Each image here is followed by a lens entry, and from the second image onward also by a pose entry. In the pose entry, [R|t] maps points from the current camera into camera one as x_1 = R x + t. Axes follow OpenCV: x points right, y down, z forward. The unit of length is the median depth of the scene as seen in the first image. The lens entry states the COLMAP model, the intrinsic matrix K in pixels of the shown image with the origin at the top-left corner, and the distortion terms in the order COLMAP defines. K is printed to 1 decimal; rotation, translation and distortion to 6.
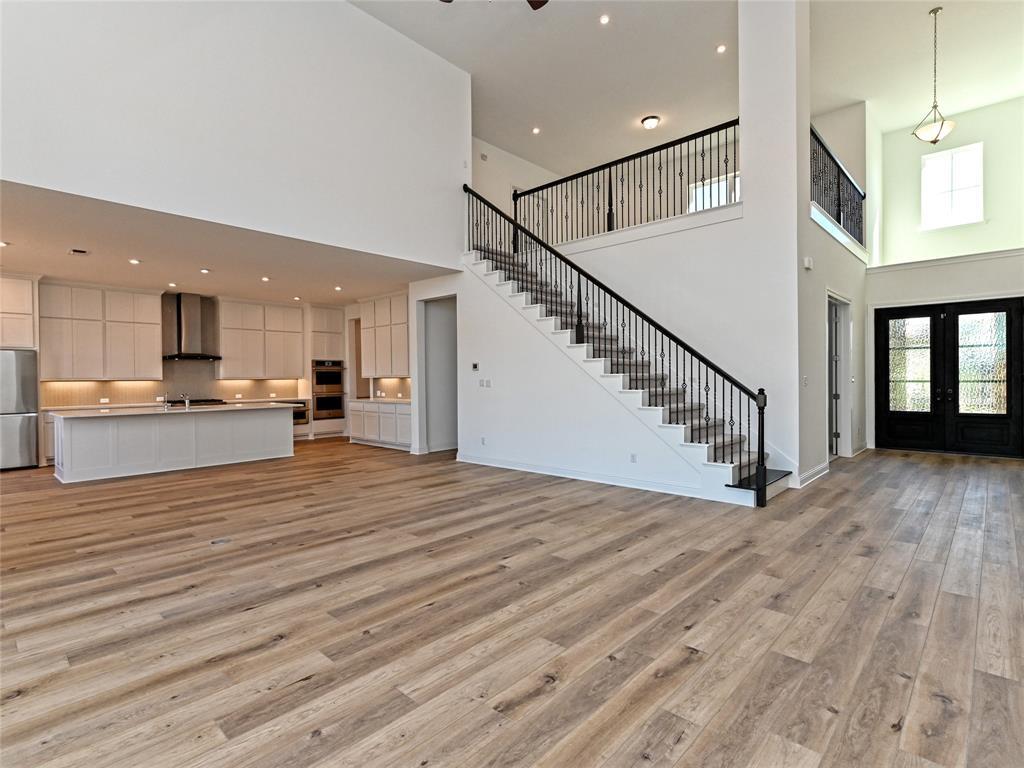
lens RADIAL K [[506.8, 0, 501.7], [0, 506.8, 379.1], [0, 0, 1]] dist [0.007103, 0.000073]
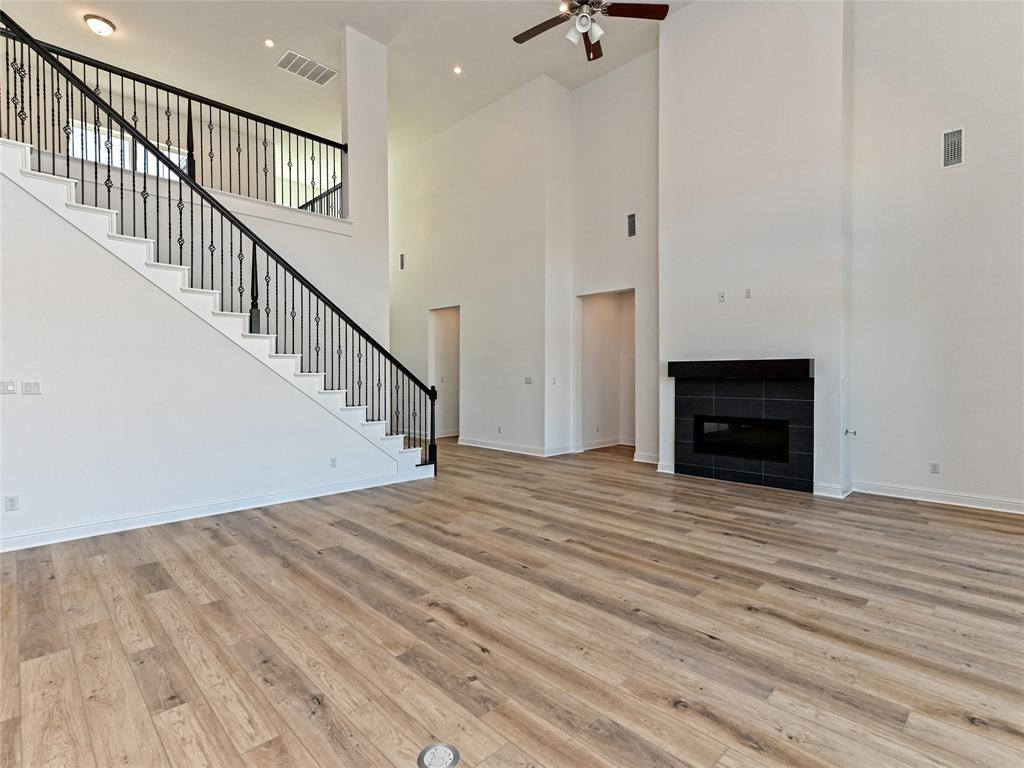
lens RADIAL K [[506.8, 0, 505.5], [0, 506.8, 383.9], [0, 0, 1]] dist [0.007103, 0.000073]
pose [[0.040337, -0.008534, 0.999150, -1.078761], [0.003202, 0.999959, 0.008412, 0.003002], [-0.999181, 0.002860, 0.040363, 1.027509]]
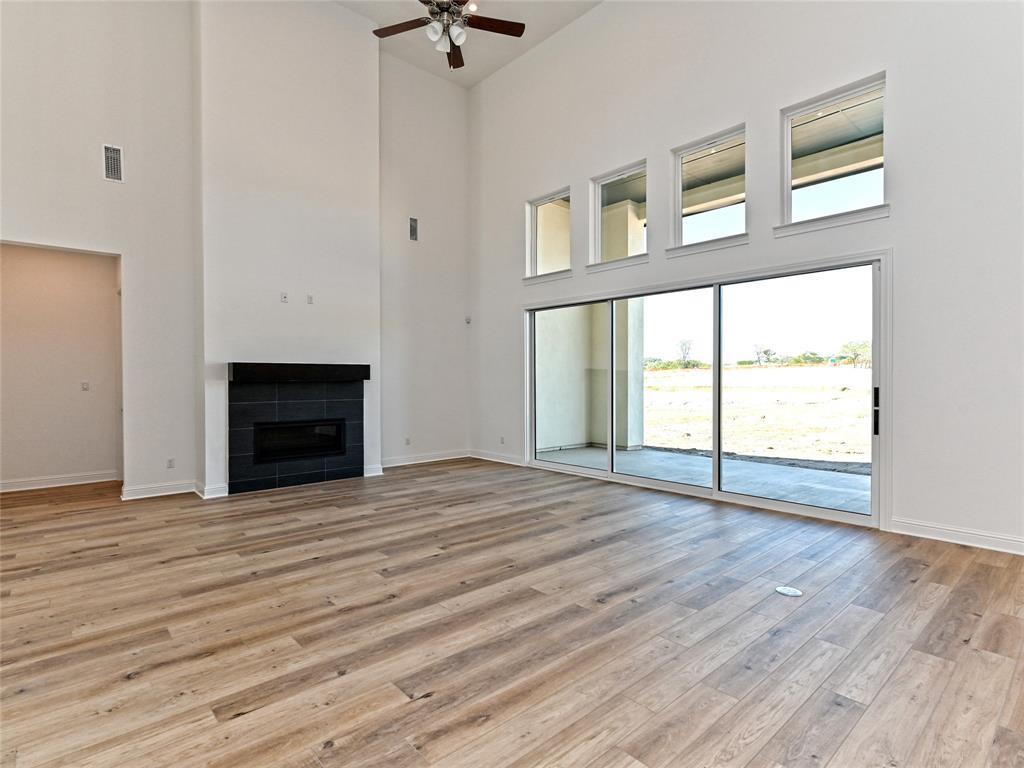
lens RADIAL K [[536.7, 0, 508.9], [0, 536.7, 377.1], [0, 0, 1]] dist [0.002854, 0.001906]
pose [[-0.996913, 0.011422, 0.077674, -0.223757], [0.011521, 0.999933, 0.000828, -0.006032], [-0.077660, 0.001720, -0.996978, 2.031967]]
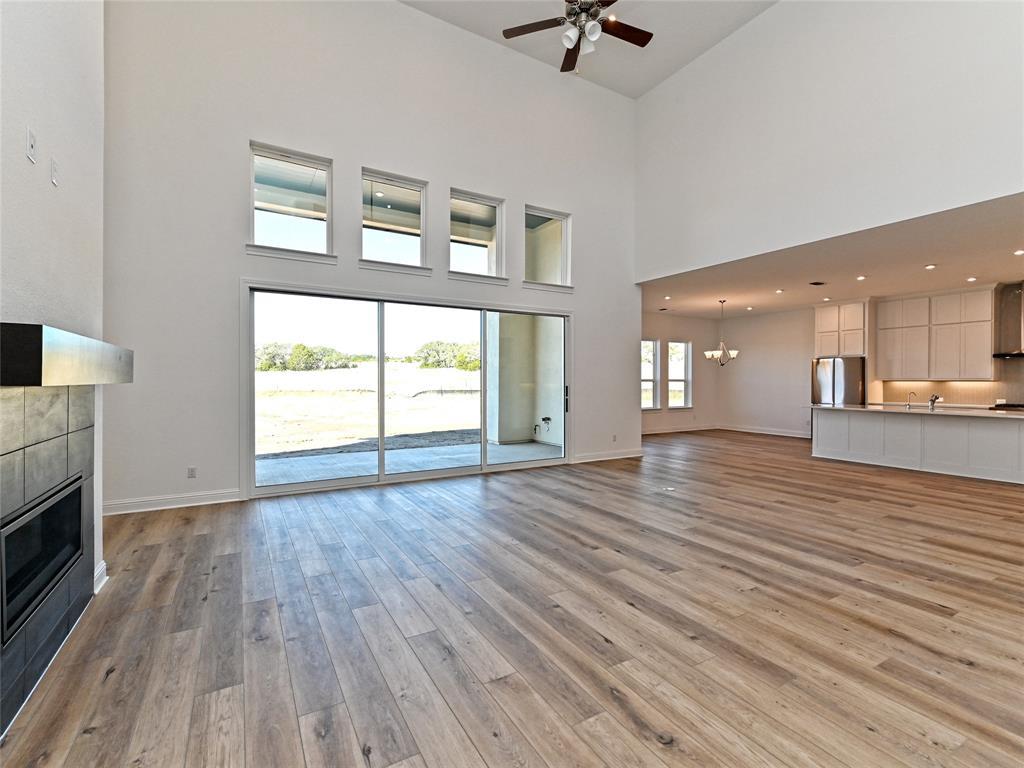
lens RADIAL K [[472.1, 0, 524.6], [0, 472.1, 382.1], [0, 0, 1]] dist [0.008389, -0.000956]
pose [[-0.253103, 0.012394, -0.967360, 0.989639], [-0.002868, 0.999904, 0.013562, -0.012652], [0.967435, 0.006207, -0.253043, 1.041440]]
